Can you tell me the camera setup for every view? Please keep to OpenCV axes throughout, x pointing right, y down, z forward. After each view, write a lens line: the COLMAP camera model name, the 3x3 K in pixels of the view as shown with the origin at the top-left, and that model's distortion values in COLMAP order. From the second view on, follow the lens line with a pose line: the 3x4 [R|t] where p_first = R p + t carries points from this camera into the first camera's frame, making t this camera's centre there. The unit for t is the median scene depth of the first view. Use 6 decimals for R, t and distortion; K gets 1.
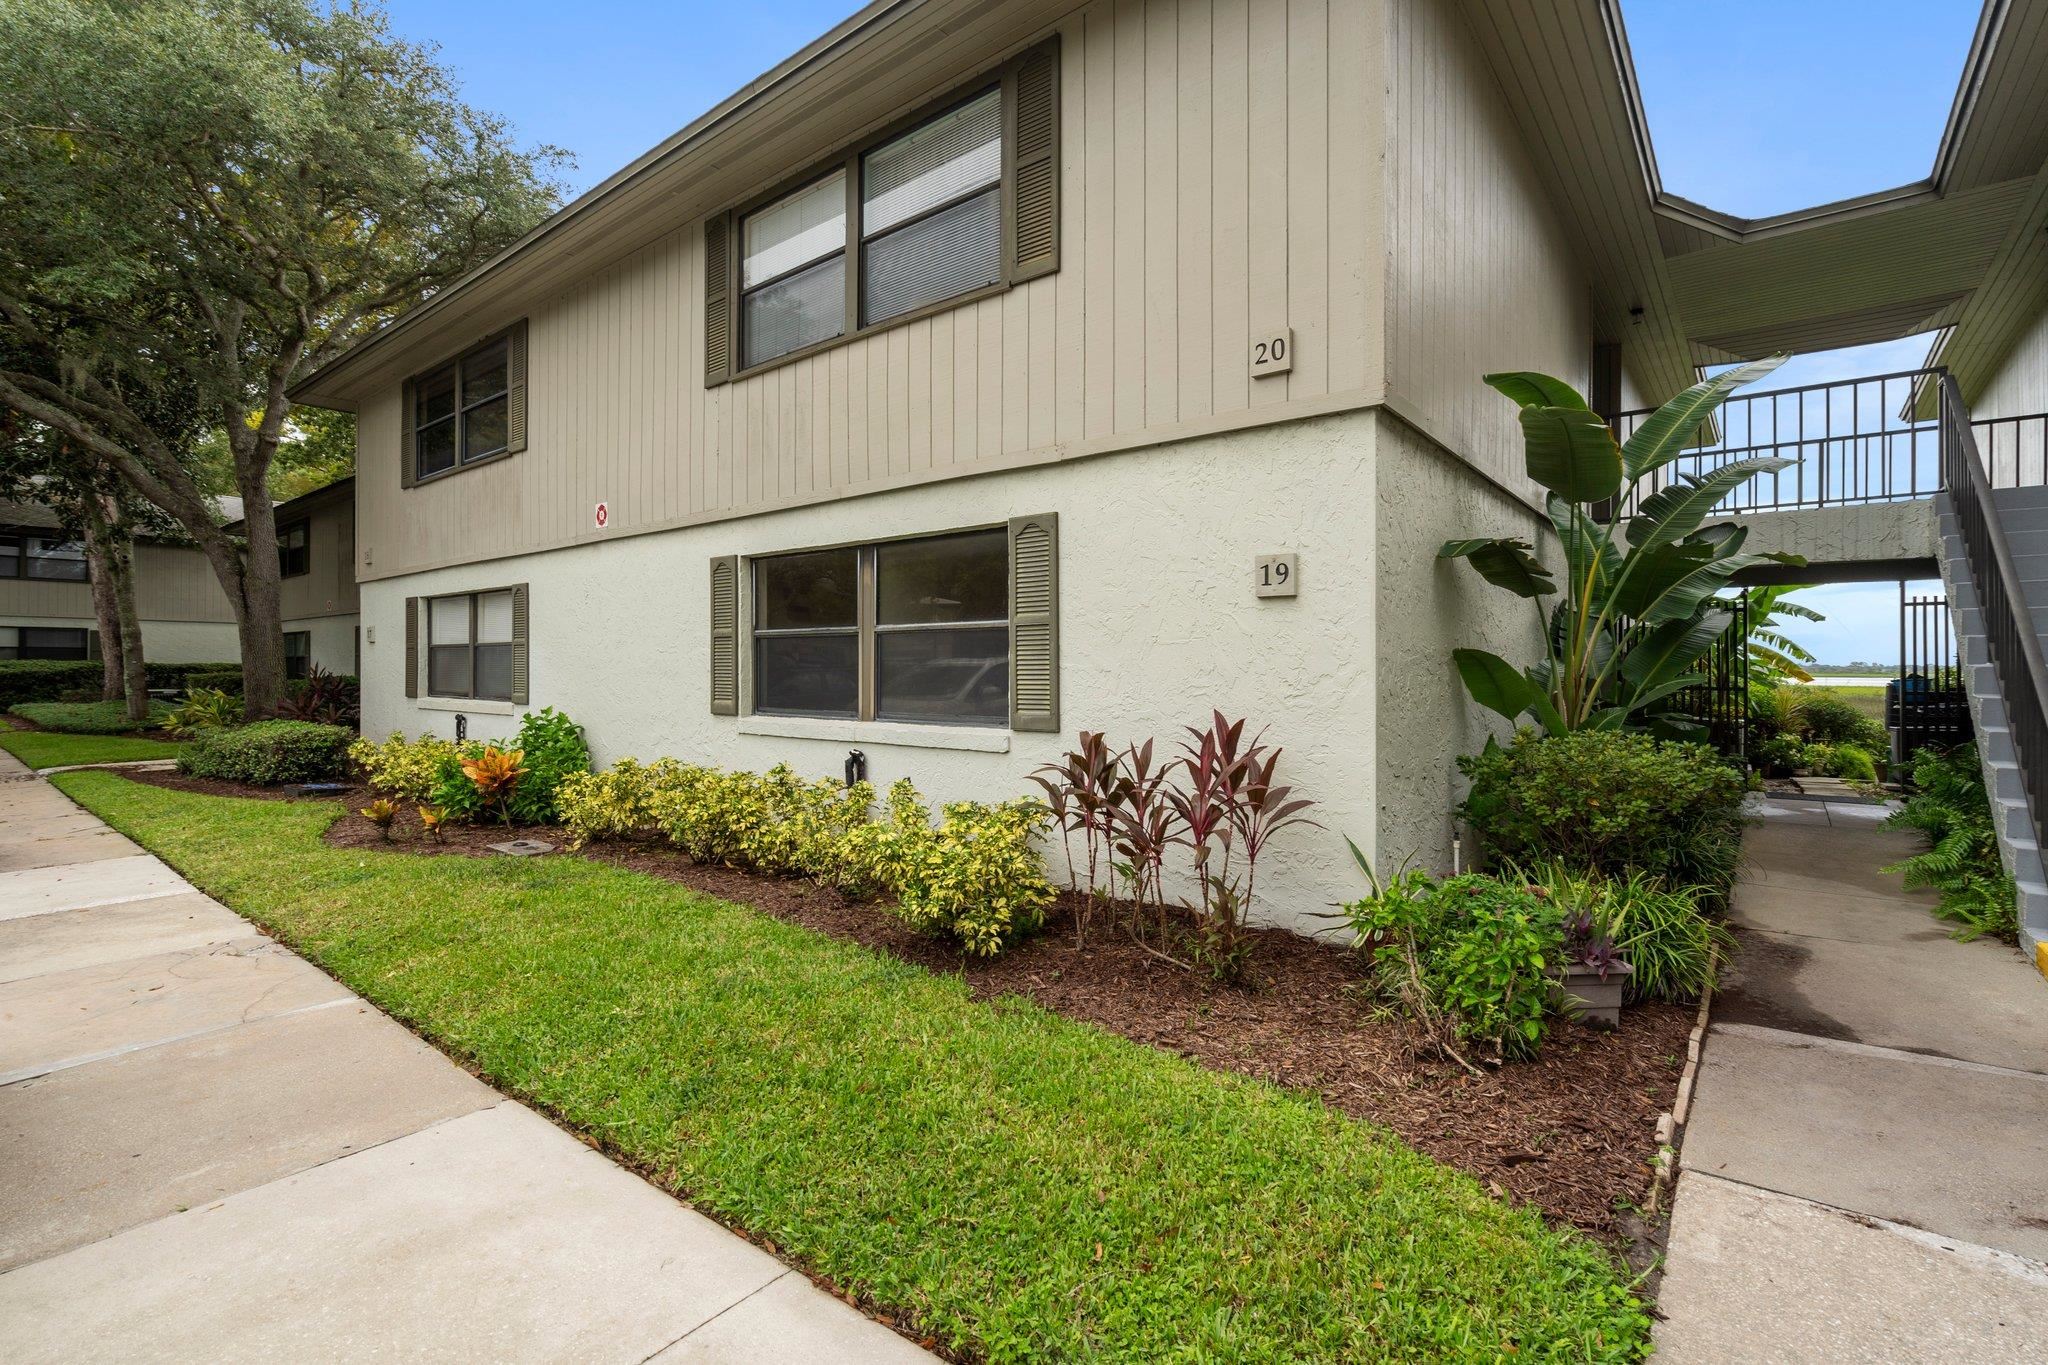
lens RADIAL K [[927.2, 0, 1032.4], [0, 927.2, 674.0], [0, 0, 1]] dist [-0.001900, 0.000269]
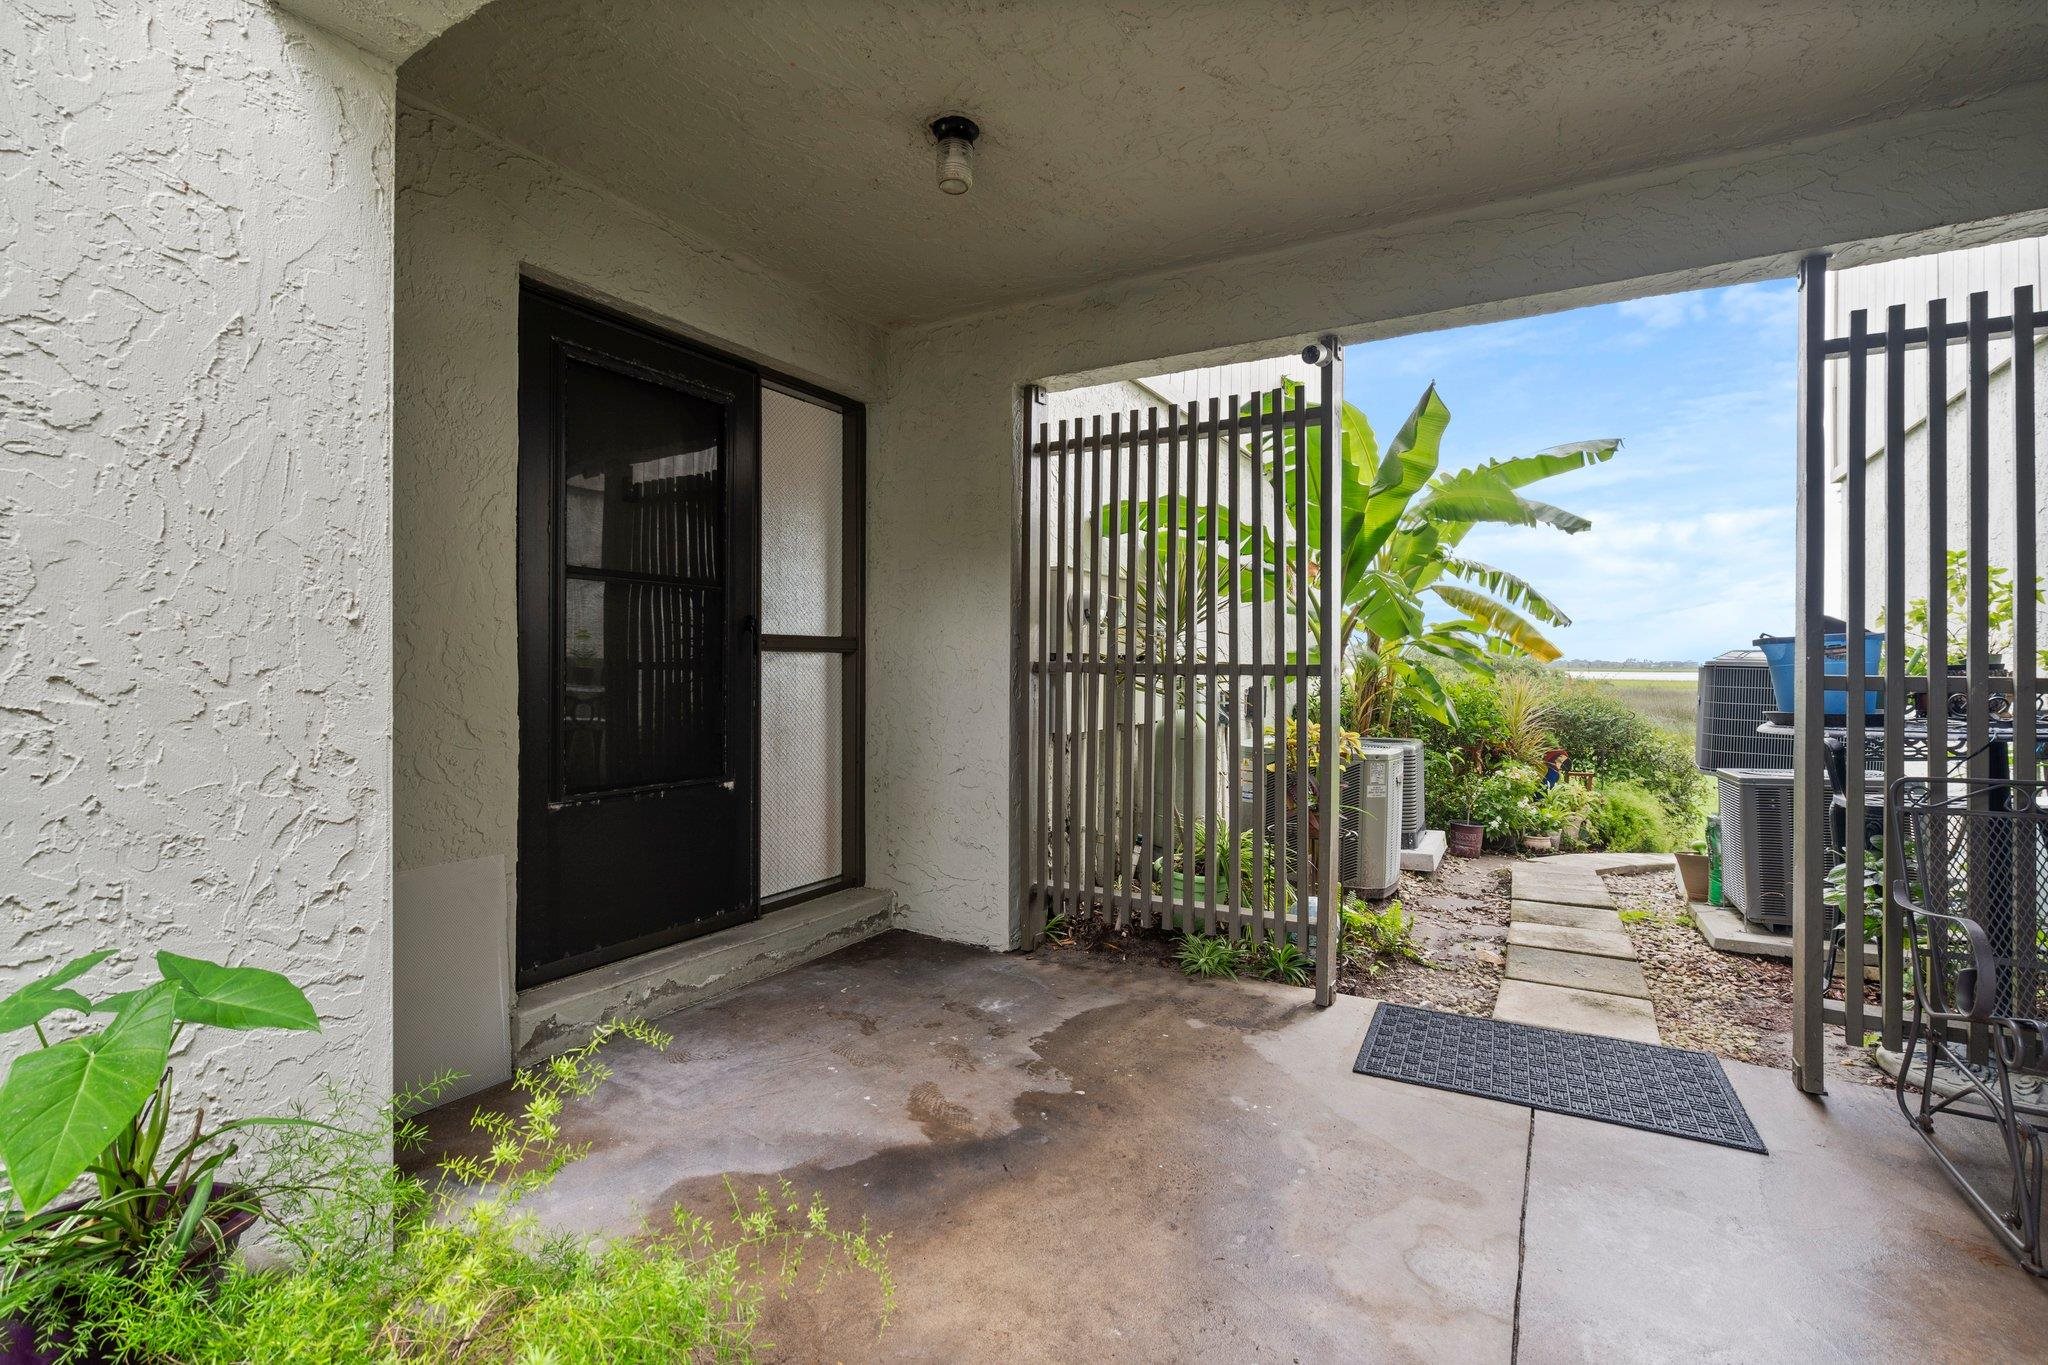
lens RADIAL K [[927.2, 0, 1032.4], [0, 927.2, 674.0], [0, 0, 1]] dist [-0.001900, 0.000269]
pose [[0.988146, 0.000117, 0.153515, 0.474142], [-0.001826, 0.999938, 0.010995, 0.009614], [-0.153504, -0.011145, 0.988085, 0.538627]]
